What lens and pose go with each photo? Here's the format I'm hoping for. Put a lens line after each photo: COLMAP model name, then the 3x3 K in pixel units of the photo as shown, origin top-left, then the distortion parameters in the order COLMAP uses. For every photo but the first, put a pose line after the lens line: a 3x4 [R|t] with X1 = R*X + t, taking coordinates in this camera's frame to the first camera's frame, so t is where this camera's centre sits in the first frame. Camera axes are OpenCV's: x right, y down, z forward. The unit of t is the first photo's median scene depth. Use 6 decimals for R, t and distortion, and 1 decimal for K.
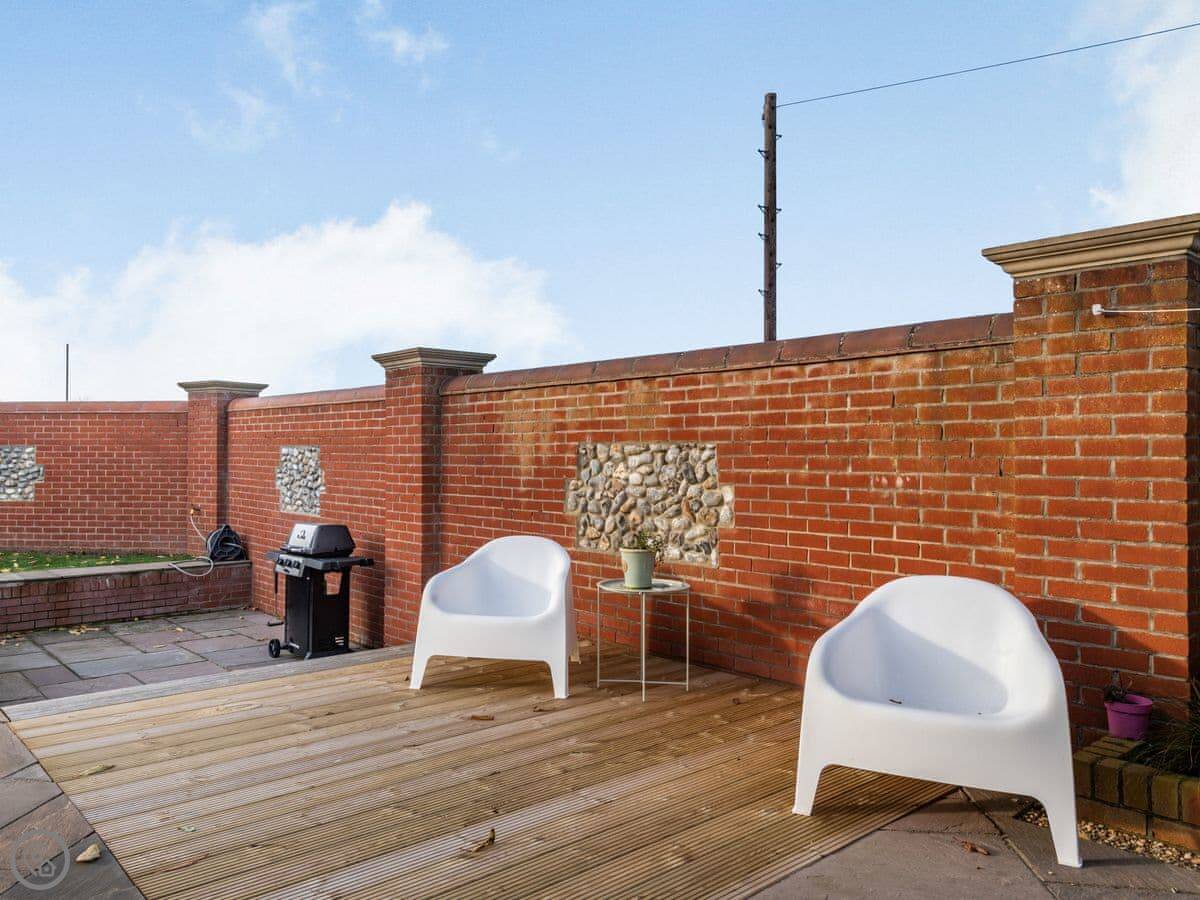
lens RADIAL K [[885.7, 0, 533.9], [0, 885.7, 445.5], [0, 0, 1]] dist [0.044640, 0.000453]
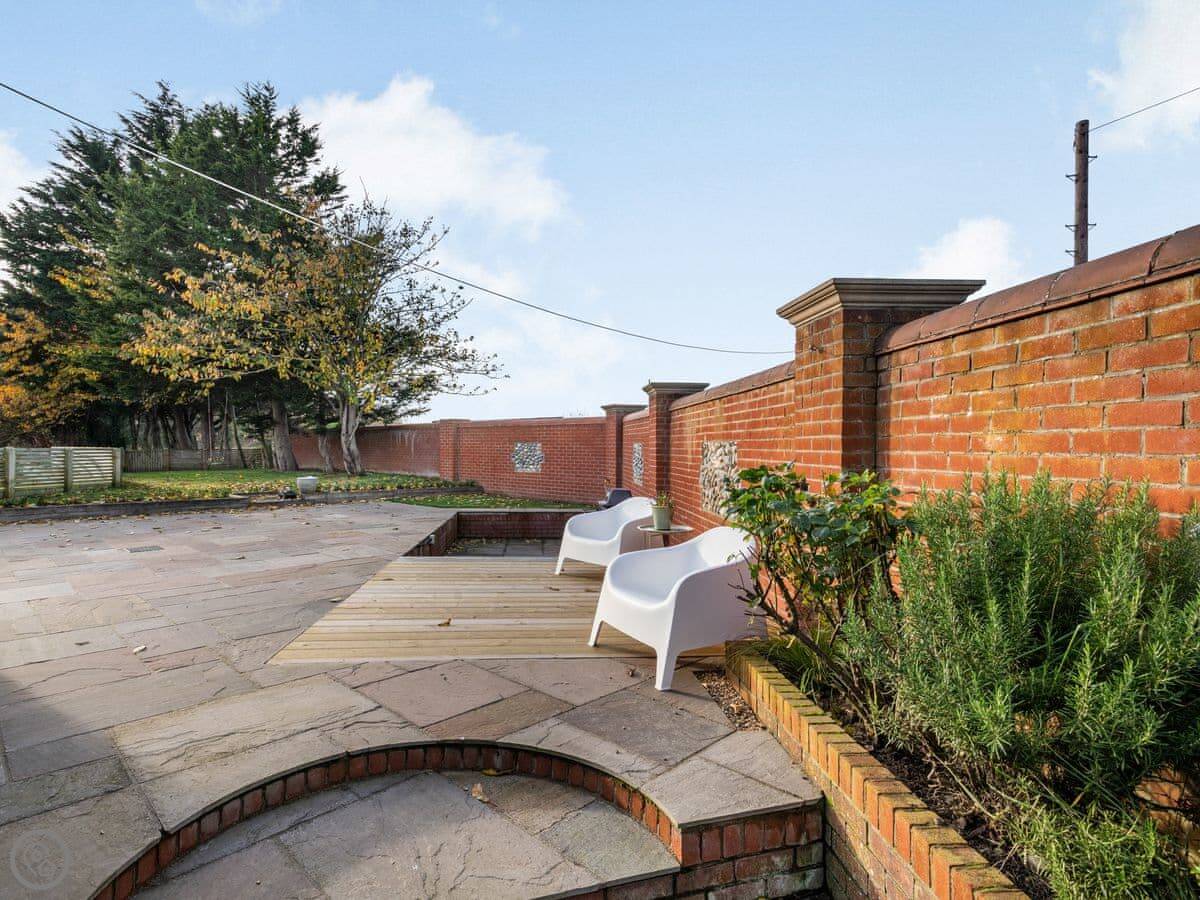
lens RADIAL K [[629.1, 0, 556.8], [0, 629.1, 448.6], [0, 0, 1]] dist [0.000945, 0.000697]
pose [[0.793496, 0.004272, -0.608561, 0.344400], [0.002199, 0.999949, 0.009887, -0.000775], [0.608572, -0.009184, 0.793445, -0.015368]]
